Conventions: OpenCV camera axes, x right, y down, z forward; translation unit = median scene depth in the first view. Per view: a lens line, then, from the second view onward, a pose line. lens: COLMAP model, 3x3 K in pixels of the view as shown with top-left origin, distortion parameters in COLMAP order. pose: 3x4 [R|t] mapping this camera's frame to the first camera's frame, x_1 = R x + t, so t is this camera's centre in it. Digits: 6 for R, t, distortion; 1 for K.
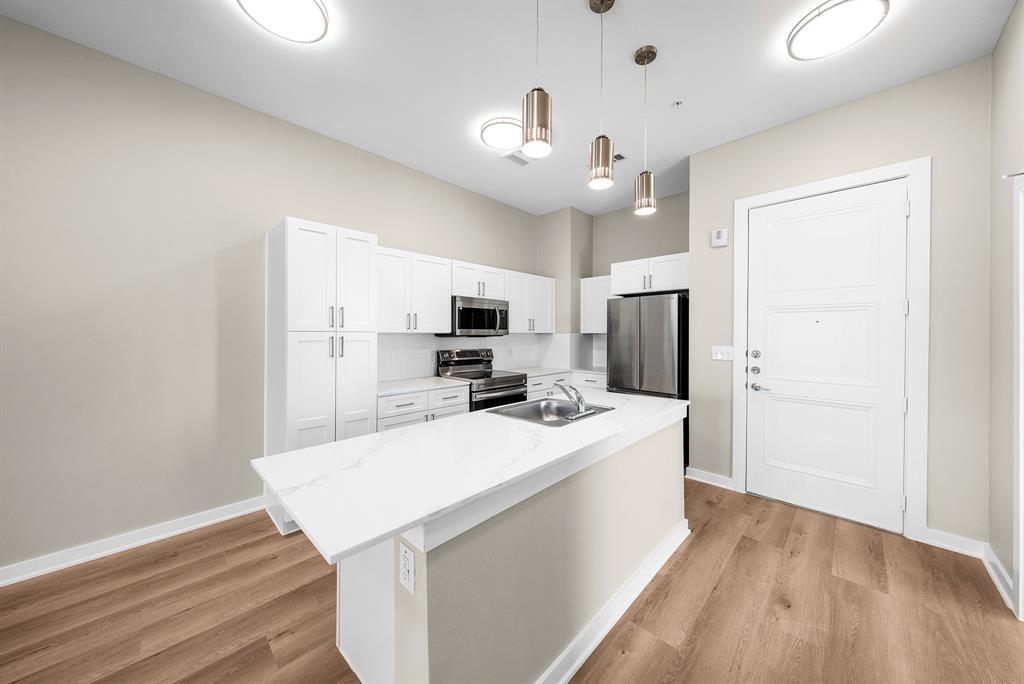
lens RADIAL K [[355.0, 0, 511.0], [0, 355.0, 339.1], [0, 0, 1]] dist [0.001147, 0.000369]
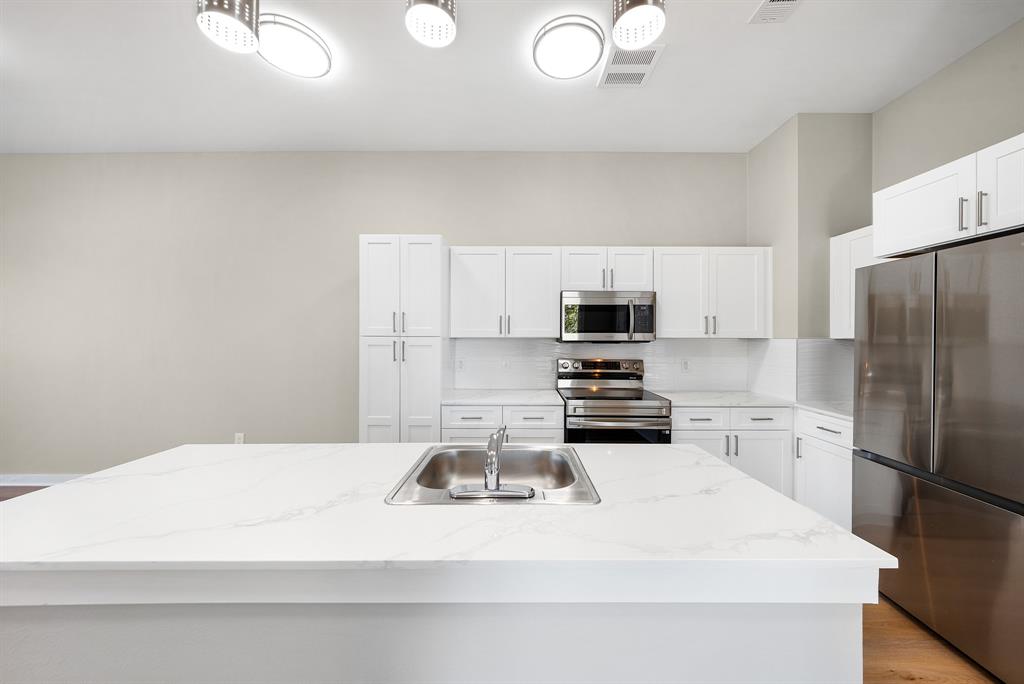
lens RADIAL K [[355.0, 0, 511.0], [0, 355.0, 339.1], [0, 0, 1]] dist [0.001147, 0.000369]
pose [[0.693618, 0.002121, -0.720340, 0.309676], [-0.012533, 0.999880, -0.009124, -0.005023], [0.720234, 0.015356, 0.693561, 0.339074]]
